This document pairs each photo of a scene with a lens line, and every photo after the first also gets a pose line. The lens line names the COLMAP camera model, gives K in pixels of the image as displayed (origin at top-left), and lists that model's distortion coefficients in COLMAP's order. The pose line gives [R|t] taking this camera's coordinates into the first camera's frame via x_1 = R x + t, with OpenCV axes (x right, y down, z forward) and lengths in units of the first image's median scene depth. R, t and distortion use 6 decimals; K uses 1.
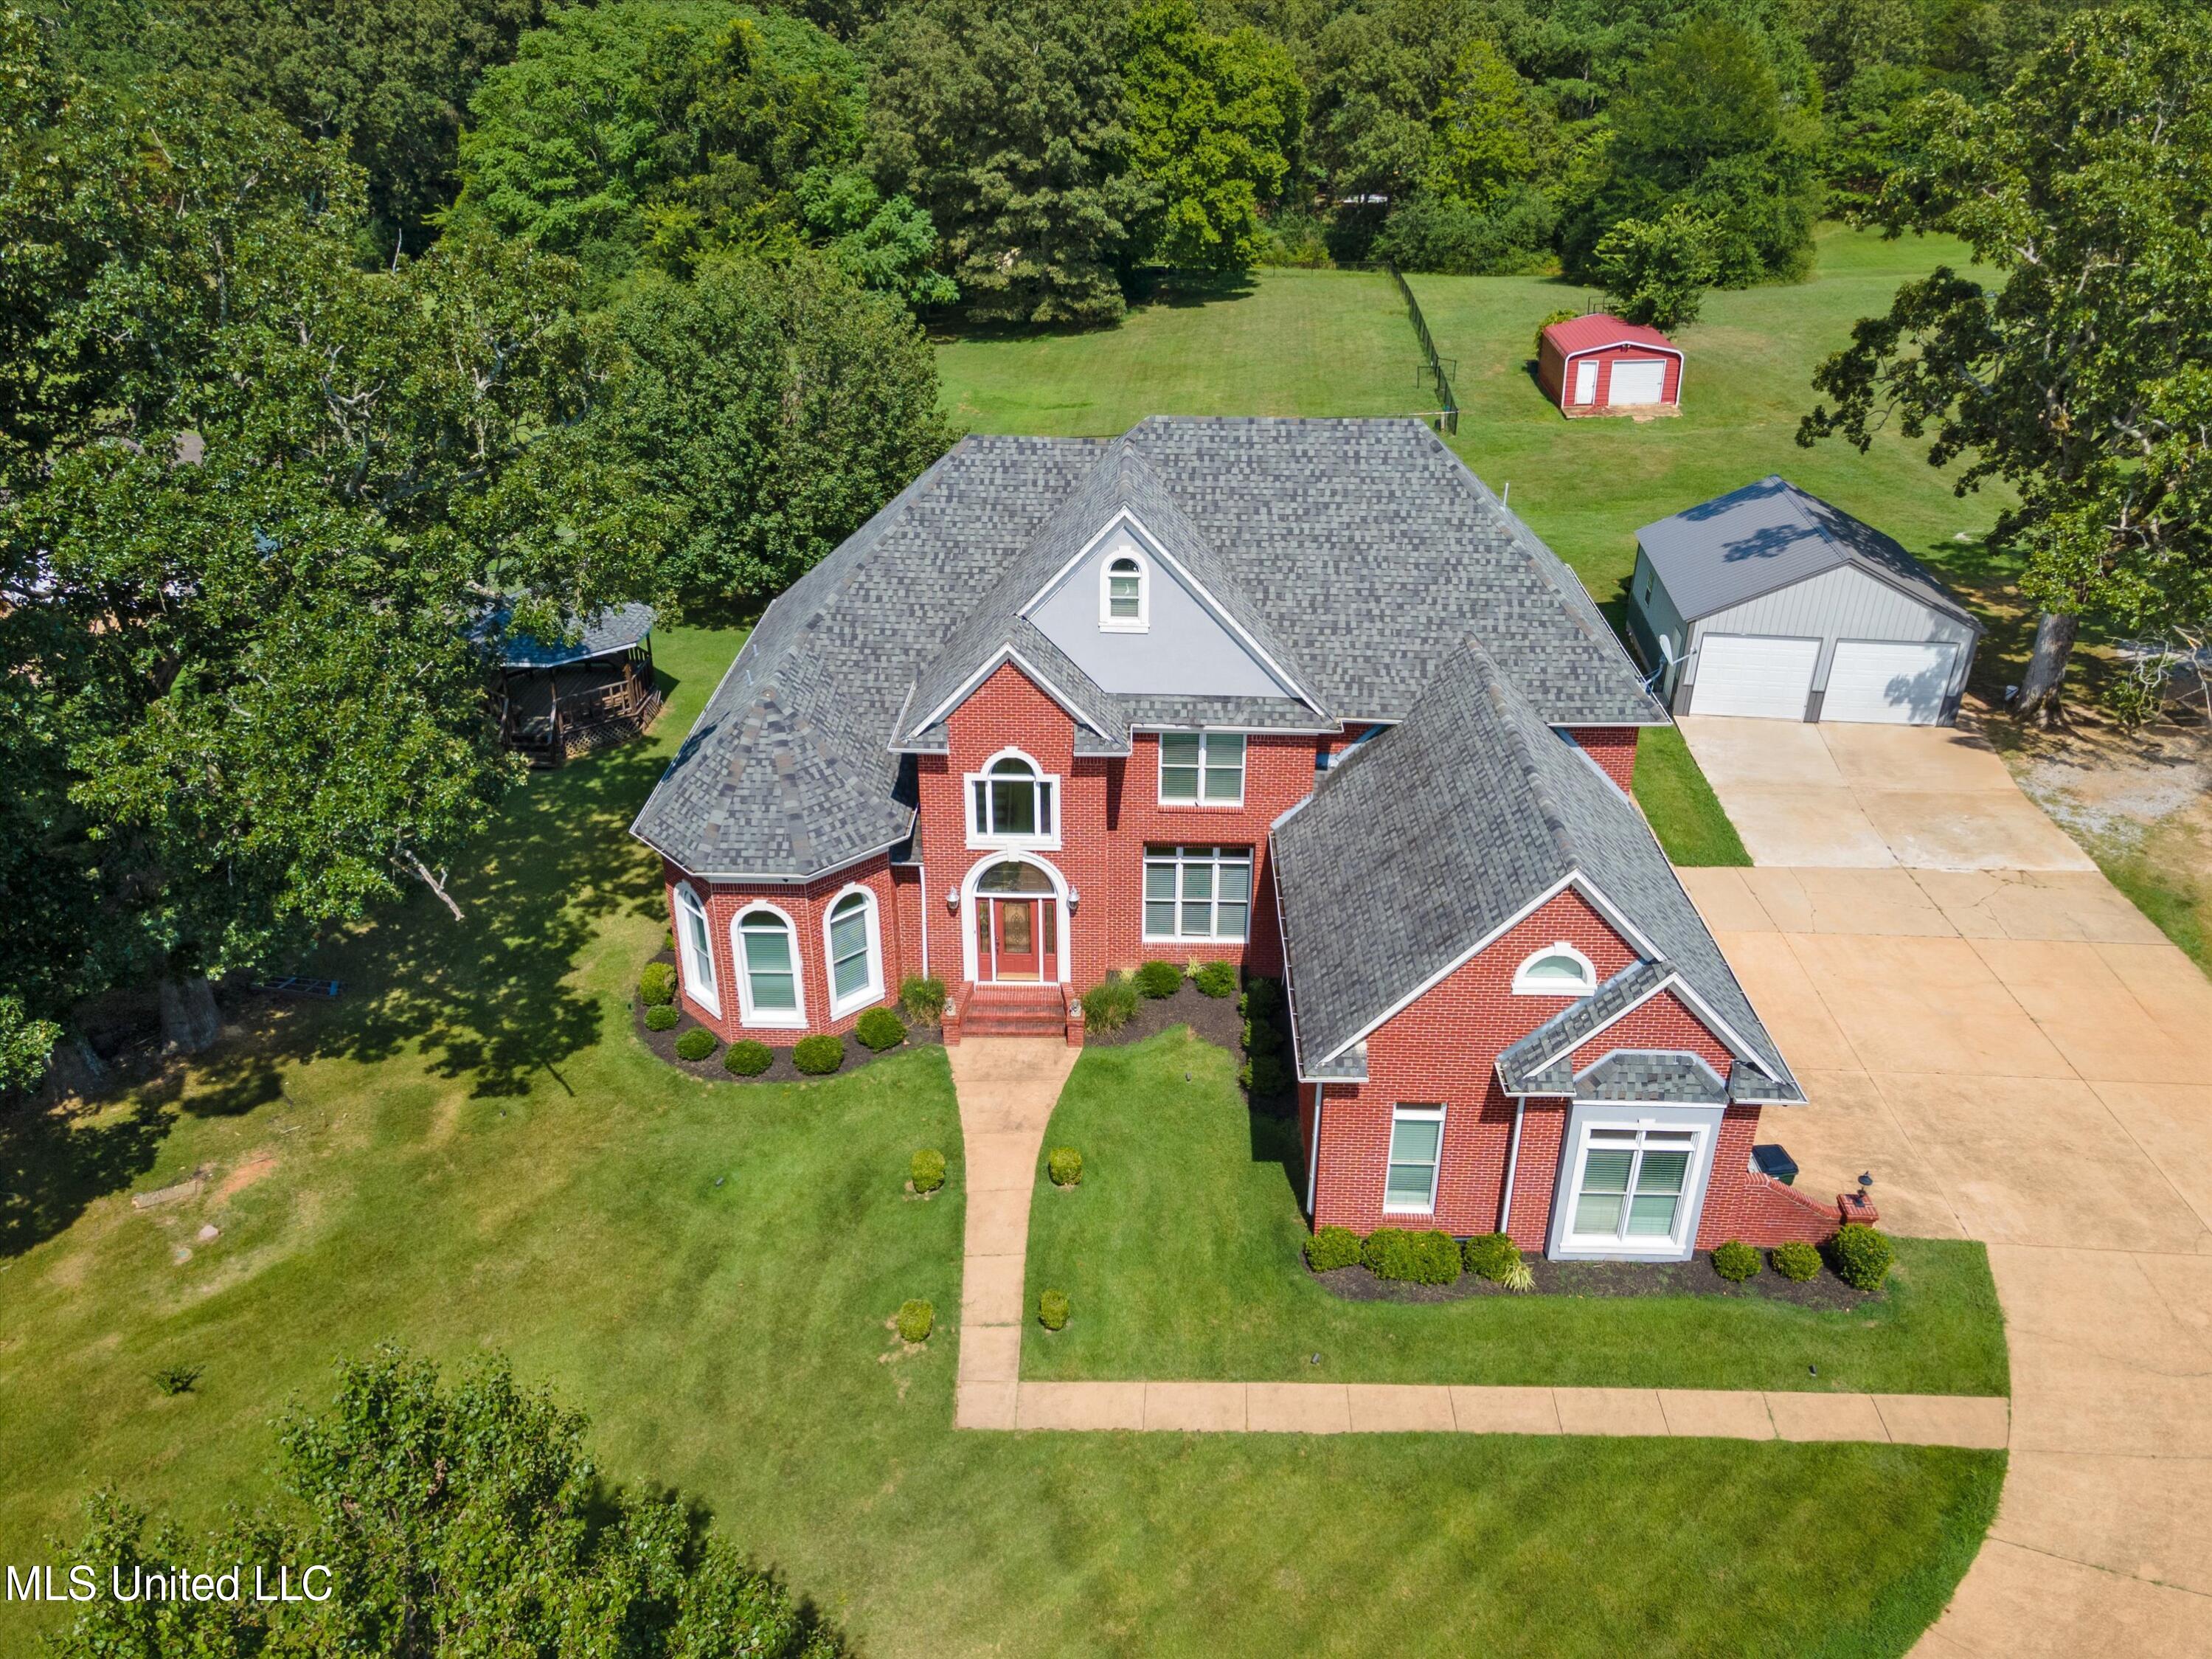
lens RADIAL K [[1614.0, 0, 1120.2], [0, 1614.0, 818.1], [0, 0, 1]] dist [0.032993, 0.029017]
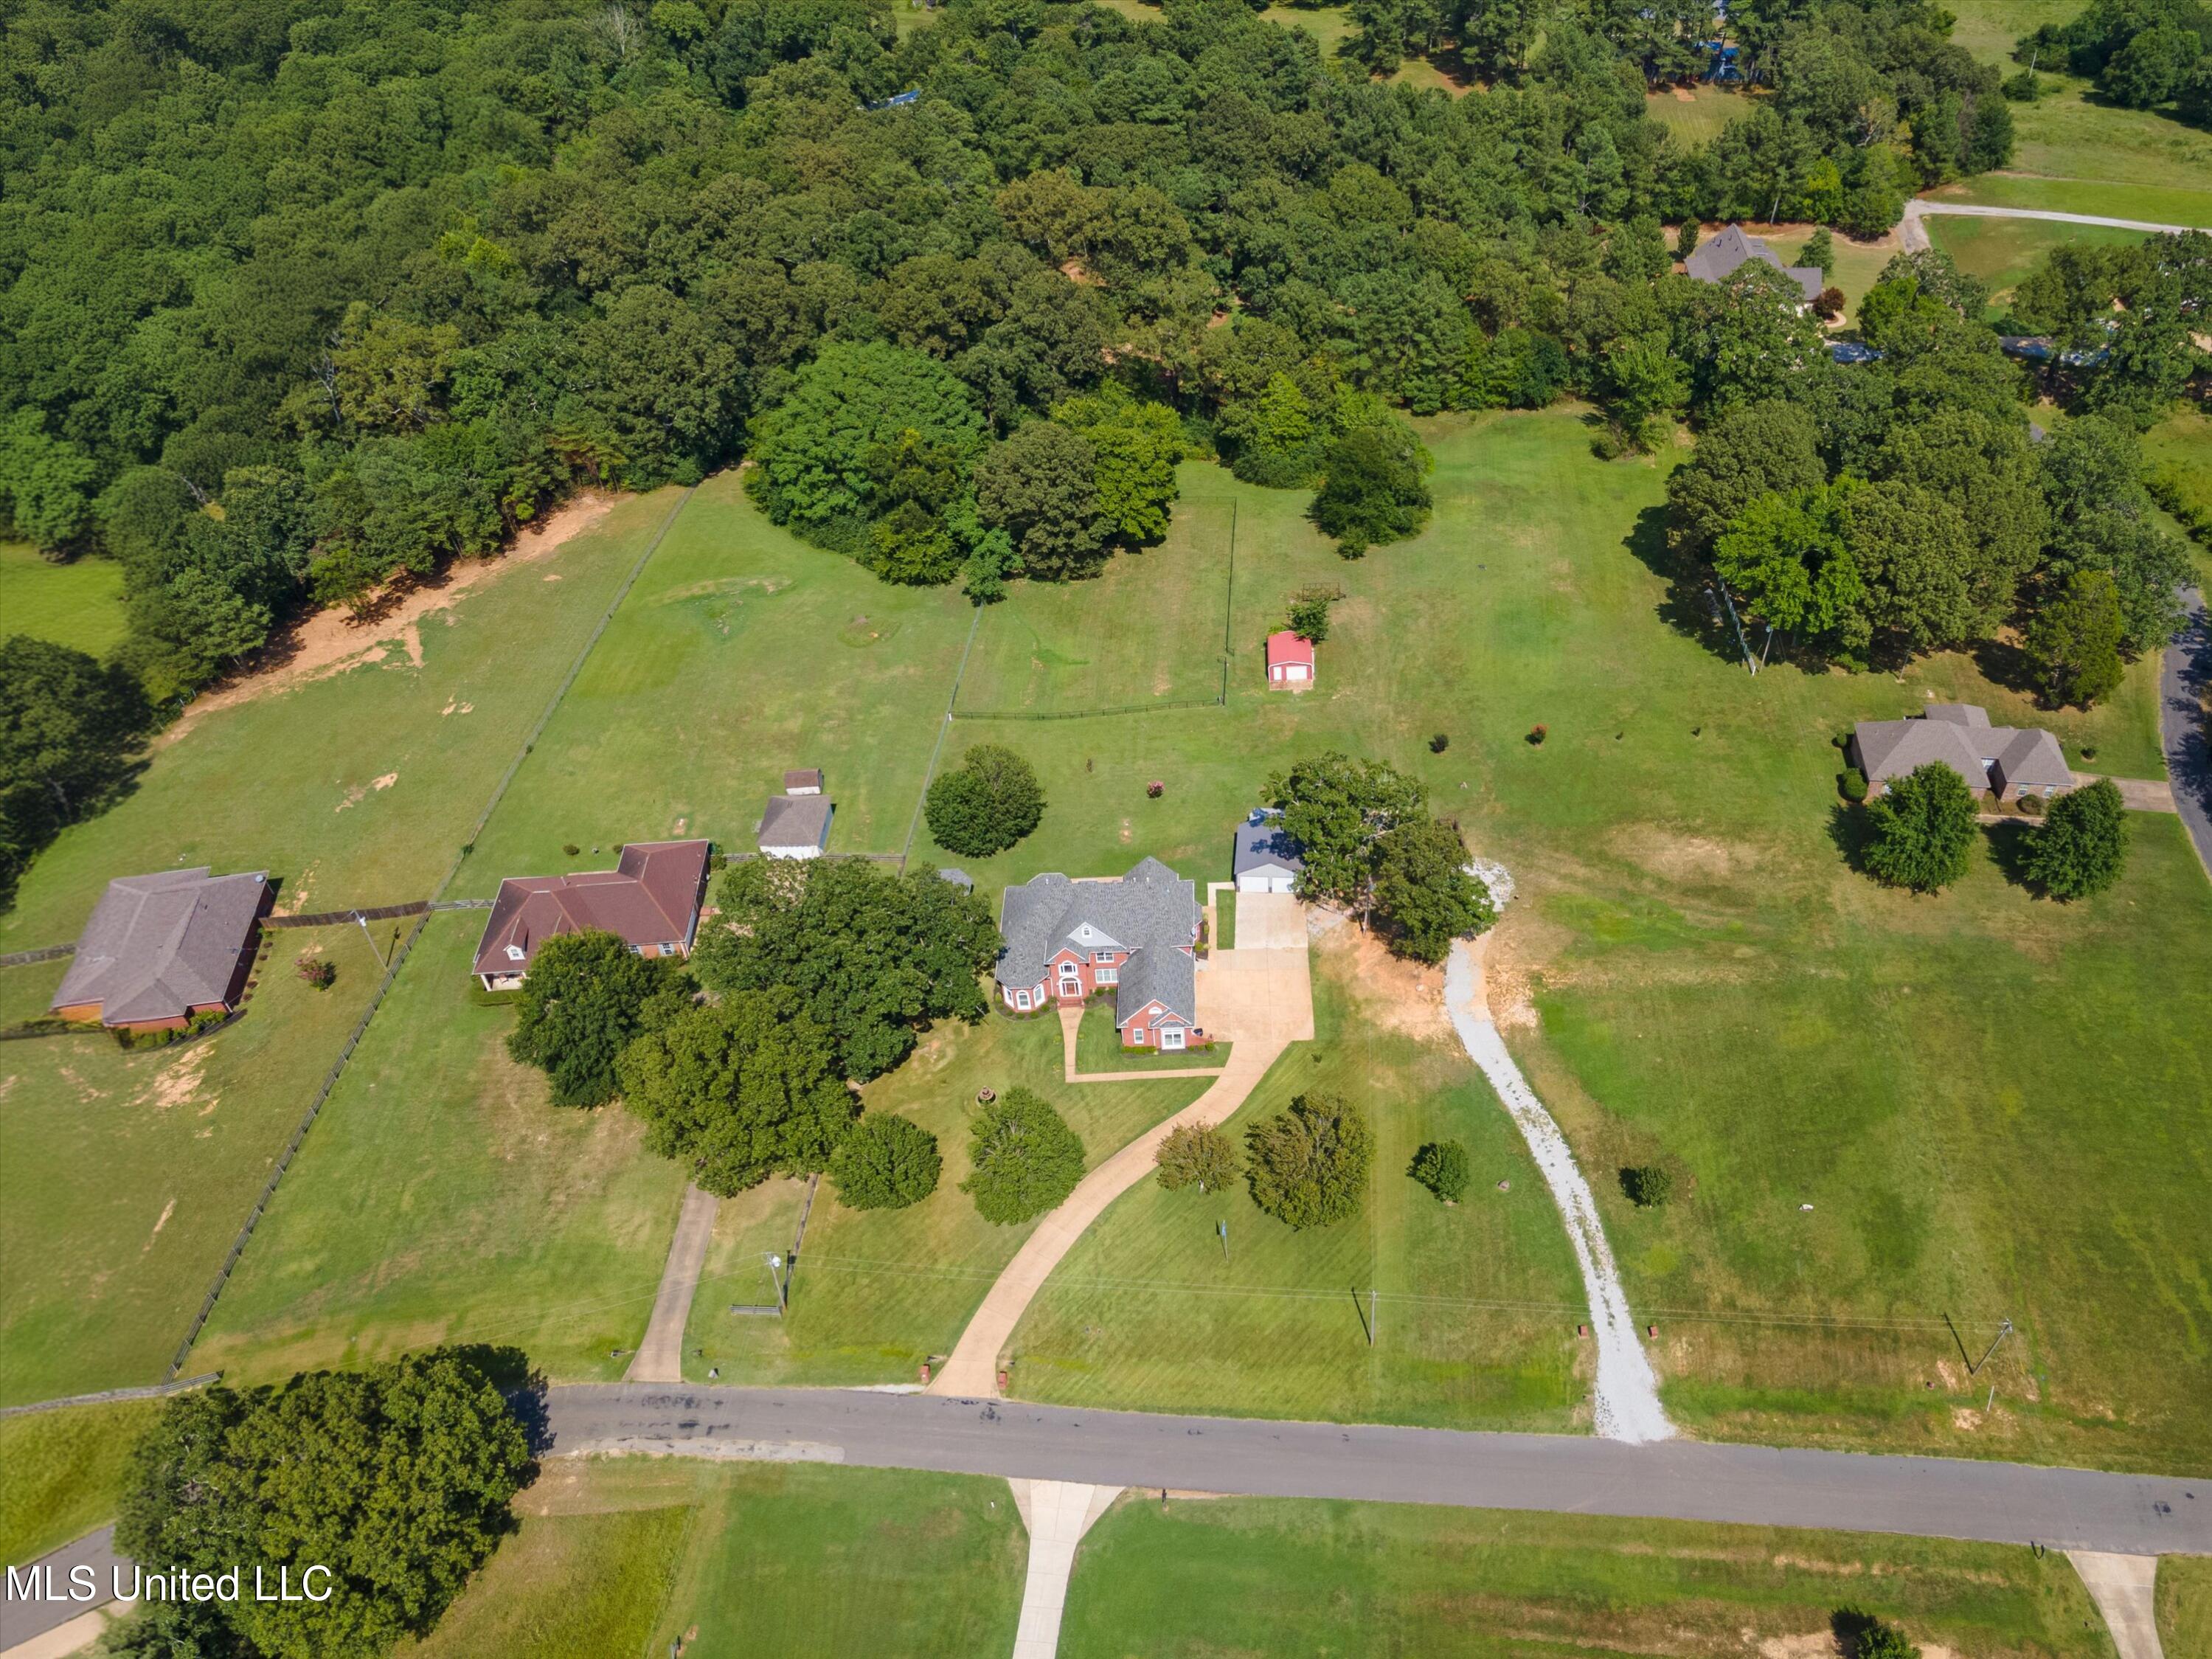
lens RADIAL K [[1614.0, 0, 1259.5], [0, 1614.0, 815.0], [0, 0, 1]] dist [0.032993, 0.029017]
pose [[0.997898, -0.052845, 0.037508, 0.347730], [0.042134, 0.968852, 0.244029, -1.580177], [-0.049235, -0.241936, 0.969042, -3.615387]]
